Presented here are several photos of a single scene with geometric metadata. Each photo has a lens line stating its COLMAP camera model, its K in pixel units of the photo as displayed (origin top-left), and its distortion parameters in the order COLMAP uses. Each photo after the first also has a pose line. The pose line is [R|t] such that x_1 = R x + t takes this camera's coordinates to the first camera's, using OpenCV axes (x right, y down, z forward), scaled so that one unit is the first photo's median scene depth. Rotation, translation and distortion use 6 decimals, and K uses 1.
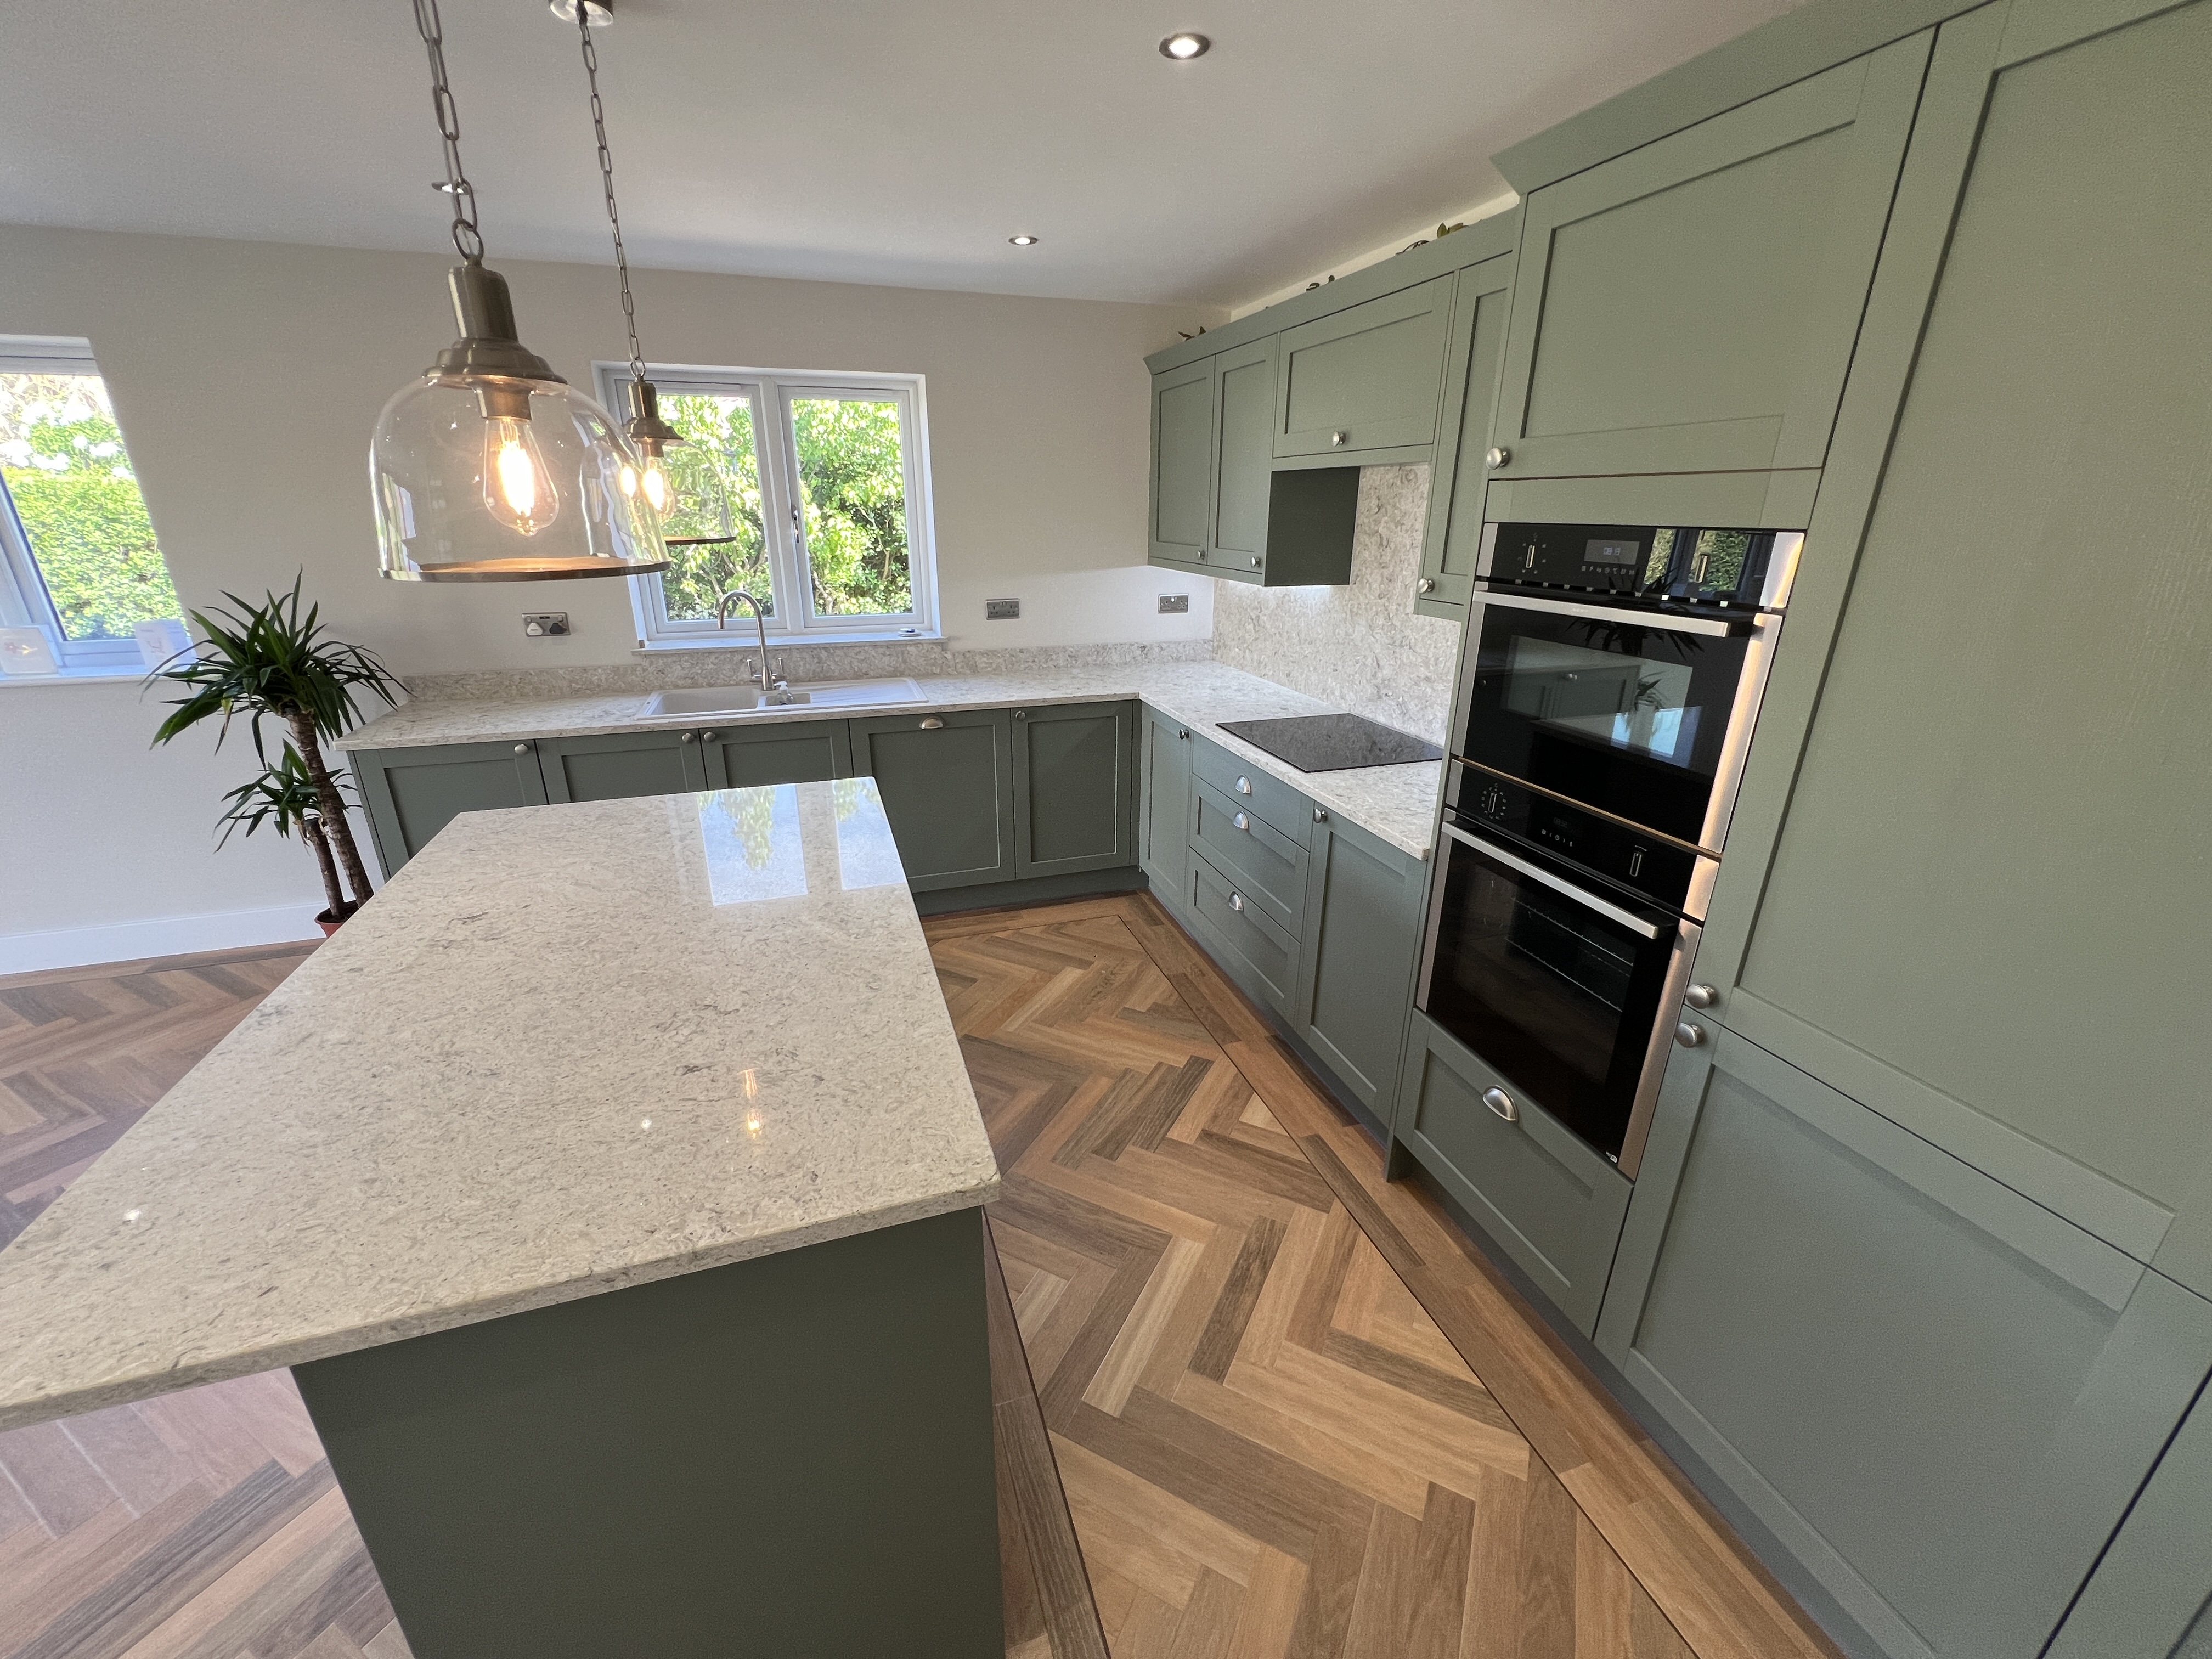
lens RADIAL K [[874.4, 0, 1106.0], [0, 874.4, 829.5], [0, 0, 1]] dist [-0.000345, 0.000018]
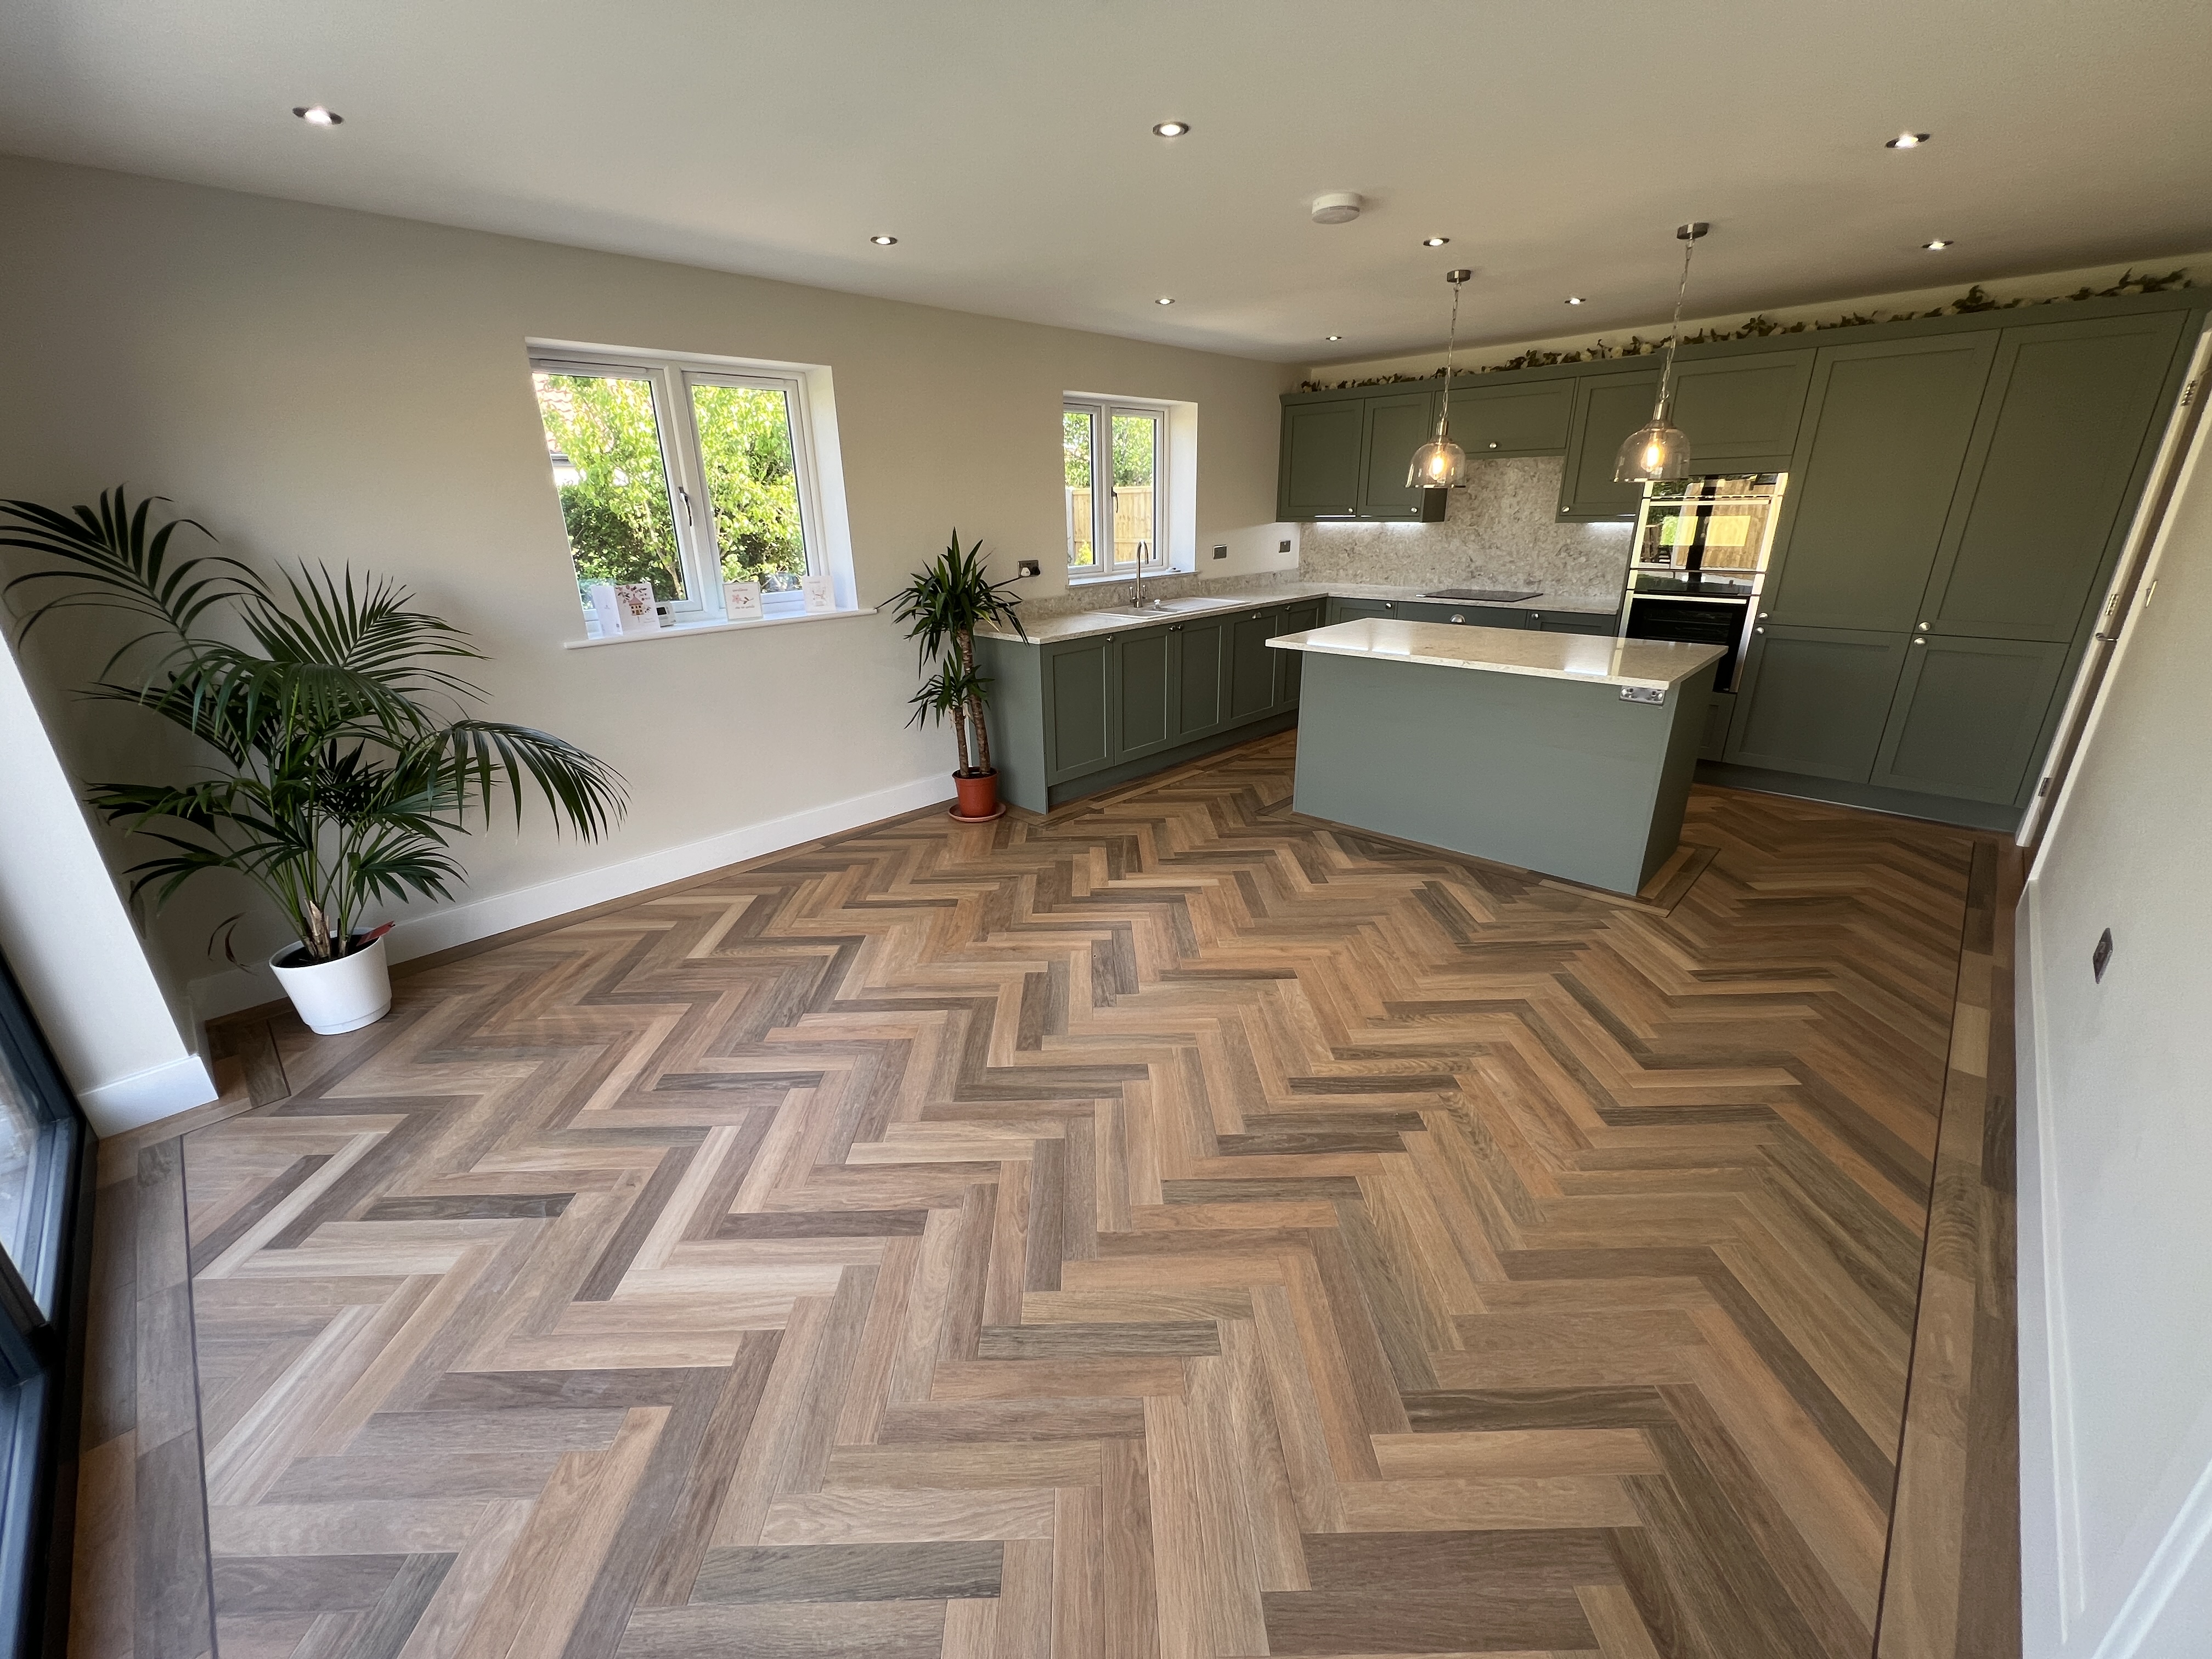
lens RADIAL K [[888.6, 0, 1106.0], [0, 888.6, 829.5], [0, 0, 1]] dist [0.068817, -0.000007]
pose [[0.880383, -0.175901, 0.440438, -1.117295], [0.175544, 0.983578, 0.041926, 0.141515], [-0.440580, 0.040405, 0.896804, -0.352498]]
